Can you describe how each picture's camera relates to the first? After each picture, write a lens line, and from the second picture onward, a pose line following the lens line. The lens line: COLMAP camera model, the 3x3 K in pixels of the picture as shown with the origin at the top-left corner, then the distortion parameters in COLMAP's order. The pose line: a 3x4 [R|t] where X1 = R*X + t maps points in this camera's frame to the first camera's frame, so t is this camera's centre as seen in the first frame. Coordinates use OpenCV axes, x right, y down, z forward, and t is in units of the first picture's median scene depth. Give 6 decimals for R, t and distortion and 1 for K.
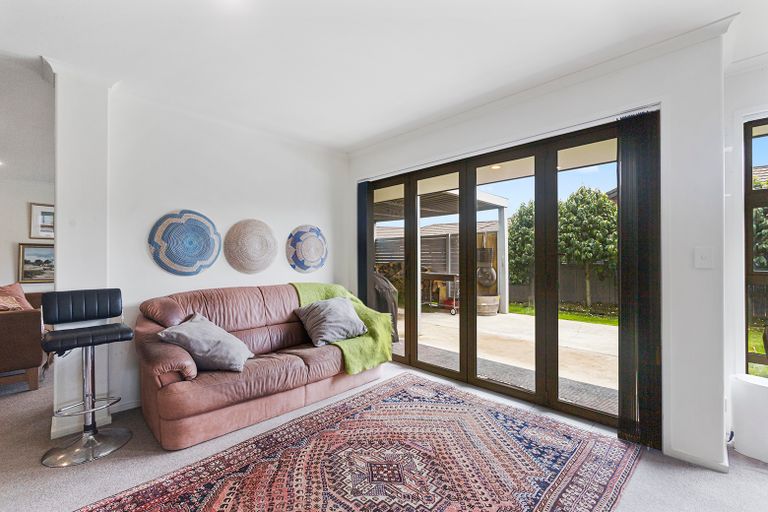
lens RADIAL K [[326.0, 0, 384.6], [0, 326.0, 262.2], [0, 0, 1]] dist [-0.003348, 0.000026]
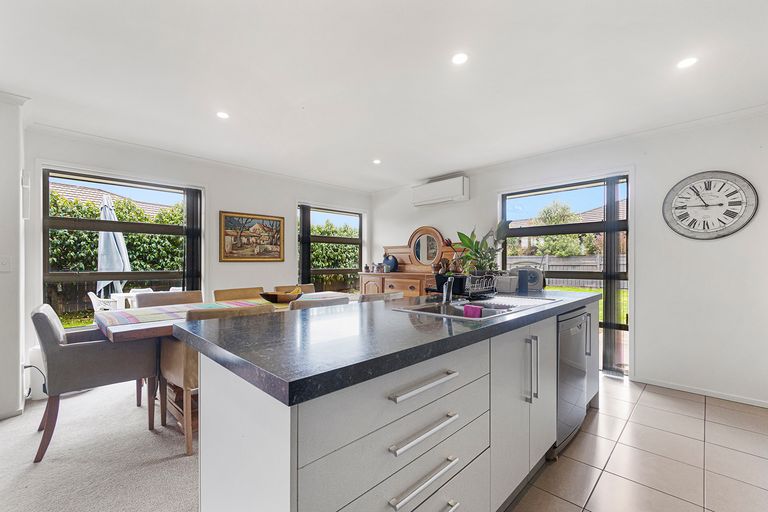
lens RADIAL K [[326.0, 0, 384.6], [0, 326.0, 262.2], [0, 0, 1]] dist [-0.003348, 0.000026]
pose [[0.009824, 0.003298, 0.999946, -0.248432], [0.014385, 0.999891, -0.003439, 0.006518], [-0.999848, 0.014418, 0.009776, -0.417670]]
